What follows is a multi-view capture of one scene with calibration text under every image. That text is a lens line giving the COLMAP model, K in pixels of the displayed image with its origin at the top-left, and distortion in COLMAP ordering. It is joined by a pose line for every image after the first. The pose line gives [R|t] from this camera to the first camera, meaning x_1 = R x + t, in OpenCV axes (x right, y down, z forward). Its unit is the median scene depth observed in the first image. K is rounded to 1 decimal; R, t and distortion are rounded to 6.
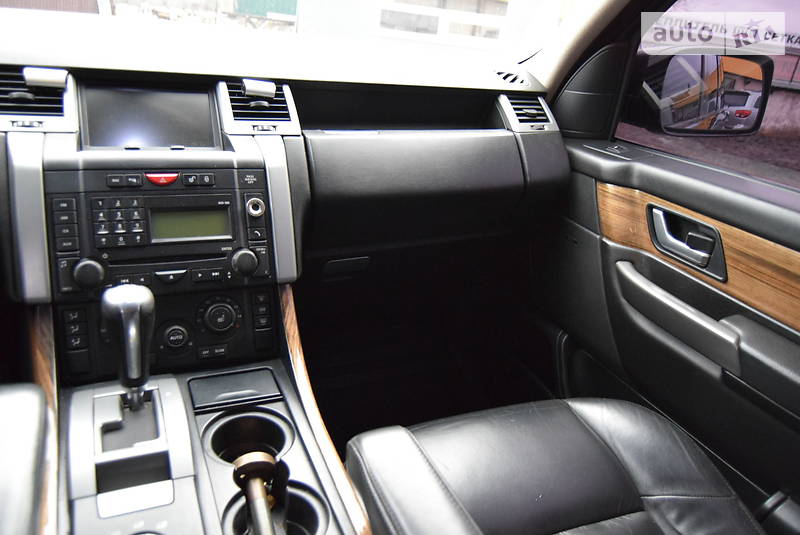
lens RADIAL K [[611.8, 0, 397.2], [0, 611.8, 268.9], [0, 0, 1]] dist [-0.015633, 0.006883]
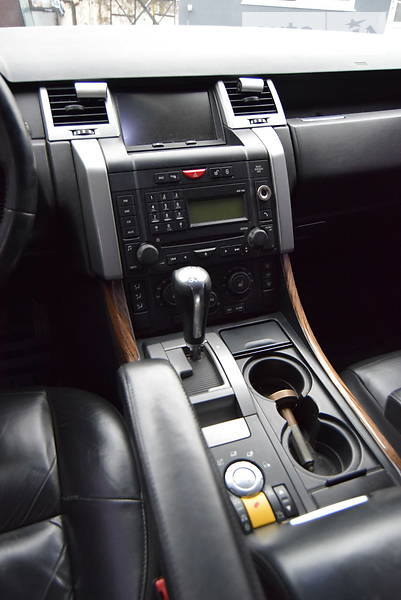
lens RADIAL K [[458.9, 0, 198.2], [0, 458.9, 301.6], [0, 0, 1]] dist [-0.015633, 0.006883]
pose [[0.992690, -0.007485, -0.120462, -0.260071], [0.032520, 0.977751, 0.207231, -0.084071], [0.116231, -0.209634, 0.970847, 0.049694]]
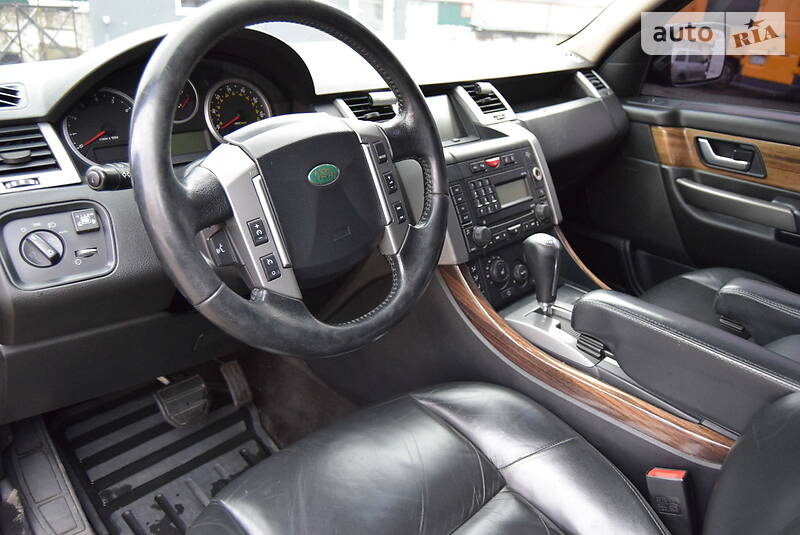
lens RADIAL K [[611.8, 0, 401.4], [0, 611.8, 268.0], [0, 0, 1]] dist [-0.015633, 0.006883]
pose [[0.932914, -0.203690, 0.296956, -1.002991], [0.189836, 0.978940, 0.075095, -0.054699], [-0.305998, -0.013684, 0.951934, -0.242150]]
